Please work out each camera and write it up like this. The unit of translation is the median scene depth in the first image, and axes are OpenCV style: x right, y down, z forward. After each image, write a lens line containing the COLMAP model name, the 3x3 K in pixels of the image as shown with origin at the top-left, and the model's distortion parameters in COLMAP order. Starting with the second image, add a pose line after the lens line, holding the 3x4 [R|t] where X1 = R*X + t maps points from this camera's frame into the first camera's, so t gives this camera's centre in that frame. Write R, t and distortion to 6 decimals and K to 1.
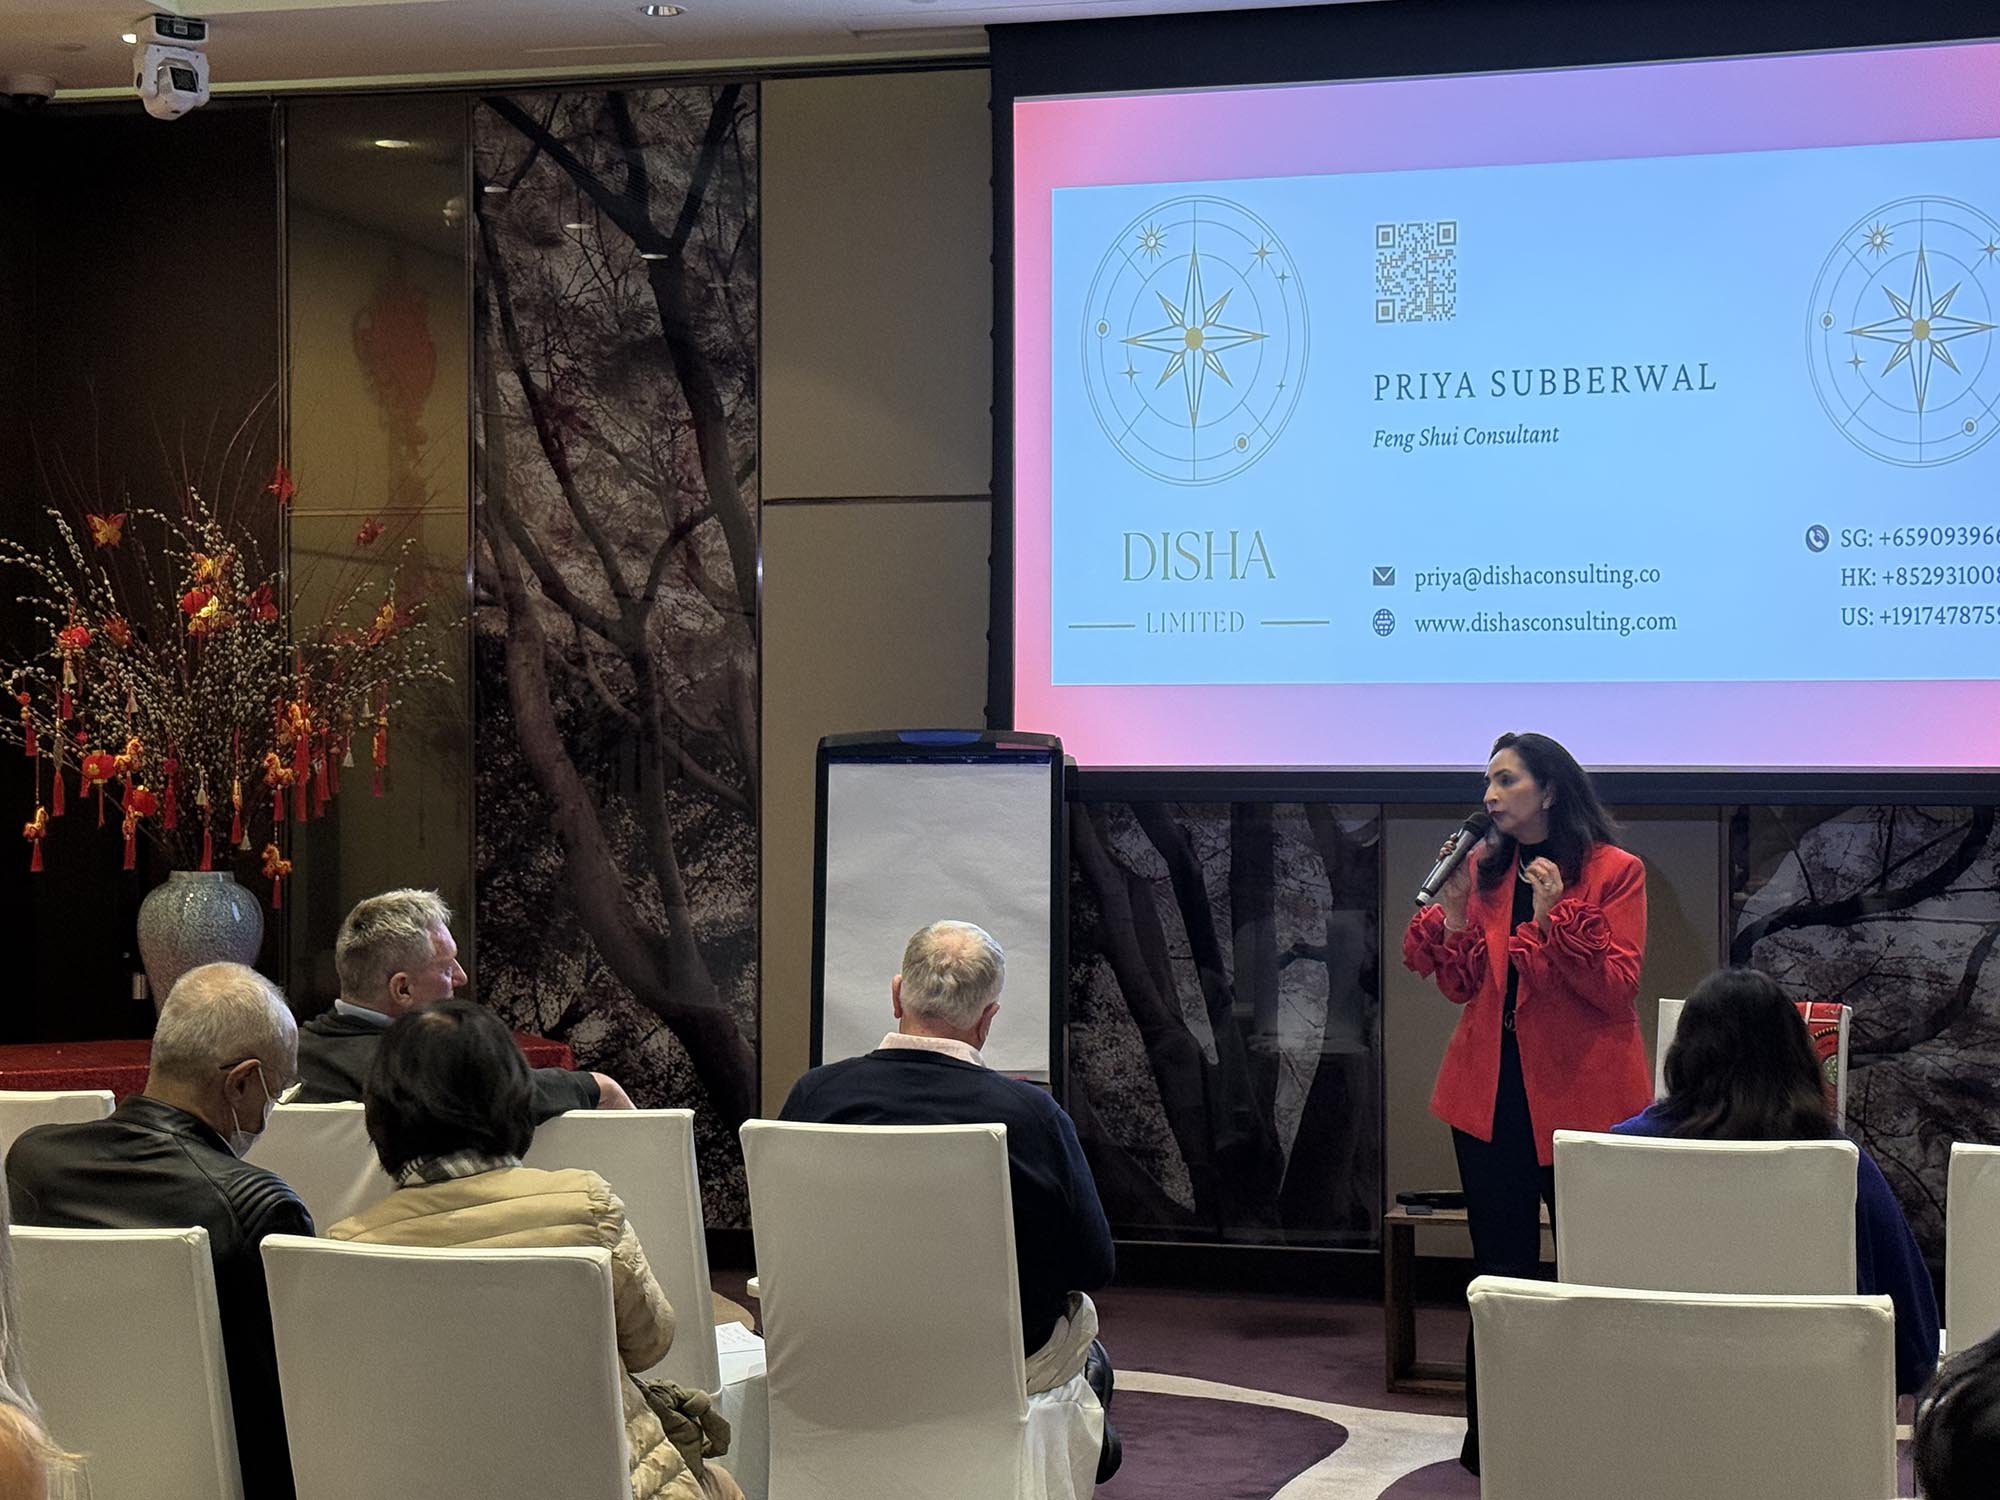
lens RADIAL K [[3240.7, 0, 989.6], [0, 3240.7, 762.5], [0, 0, 1]] dist [0.084265, 0.000000]
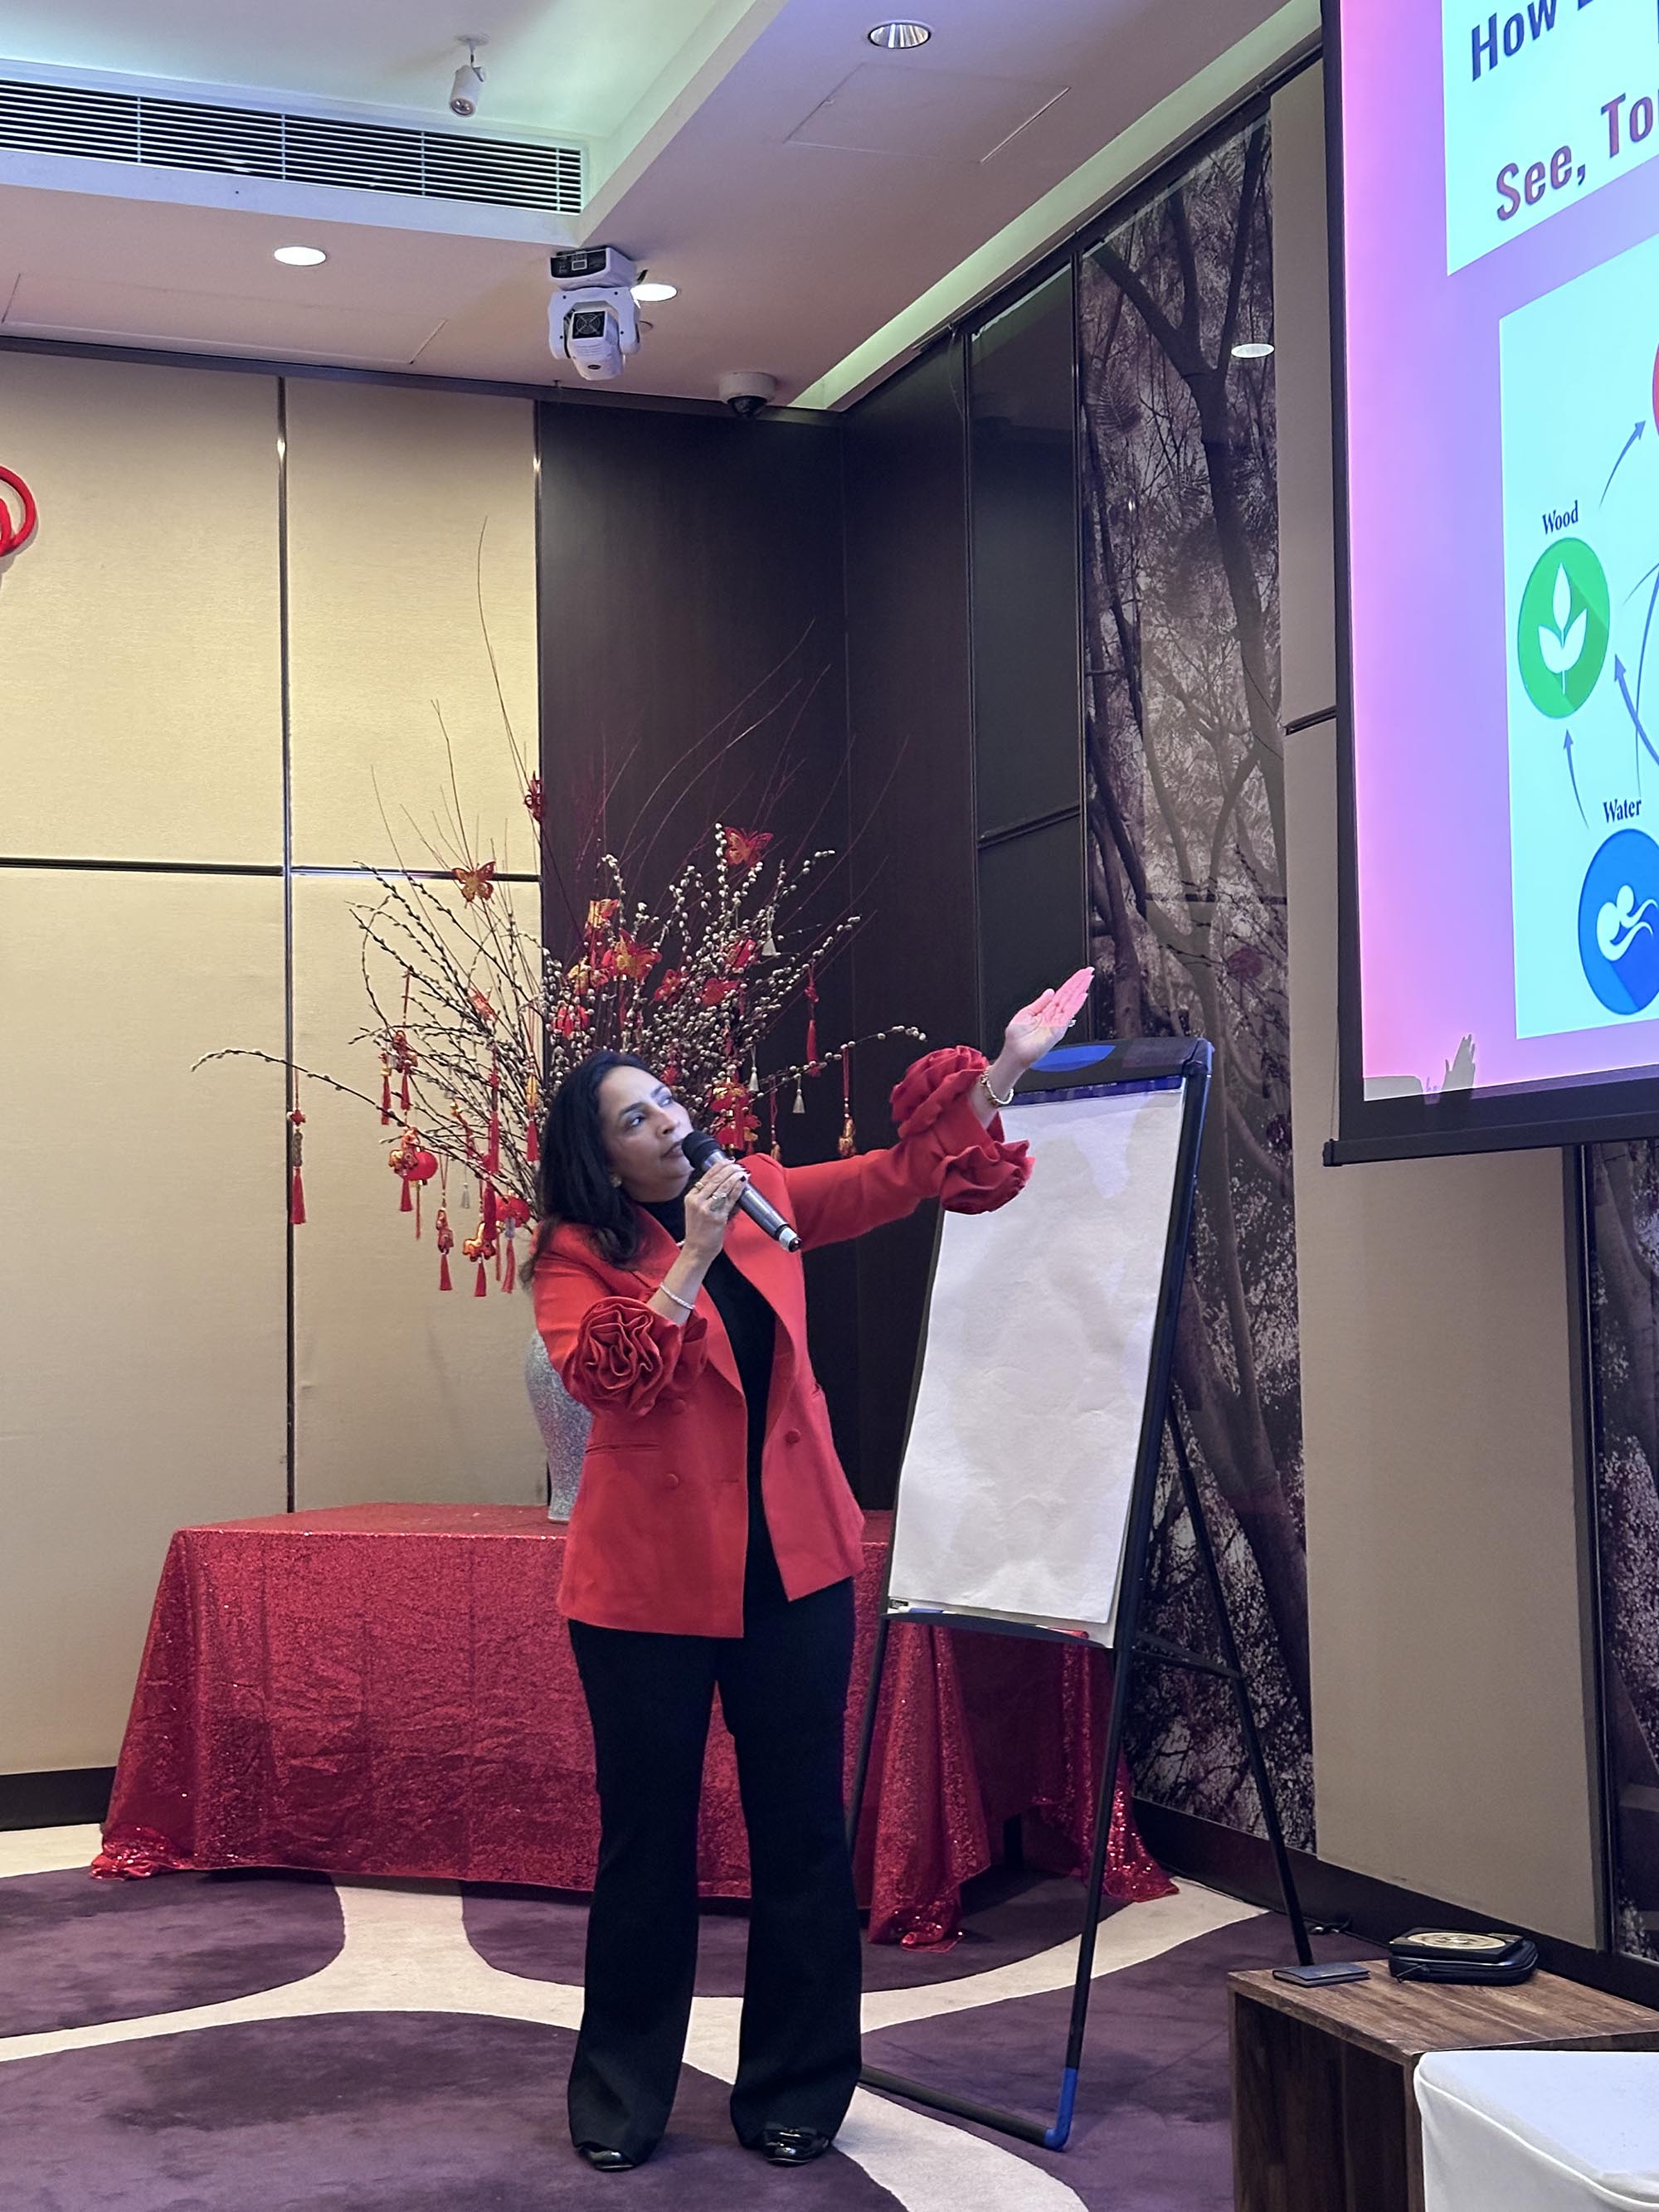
lens RADIAL K [[3134.3, 0, 797.0], [0, 3134.3, 1101.6], [0, 0, 1]] dist [0.124930, 0.000000]
pose [[0.569982, -0.061868, -0.819325, 0.386472], [0.016351, 0.997818, -0.063971, 0.033199], [0.821495, 0.023066, 0.569750, 0.553509]]
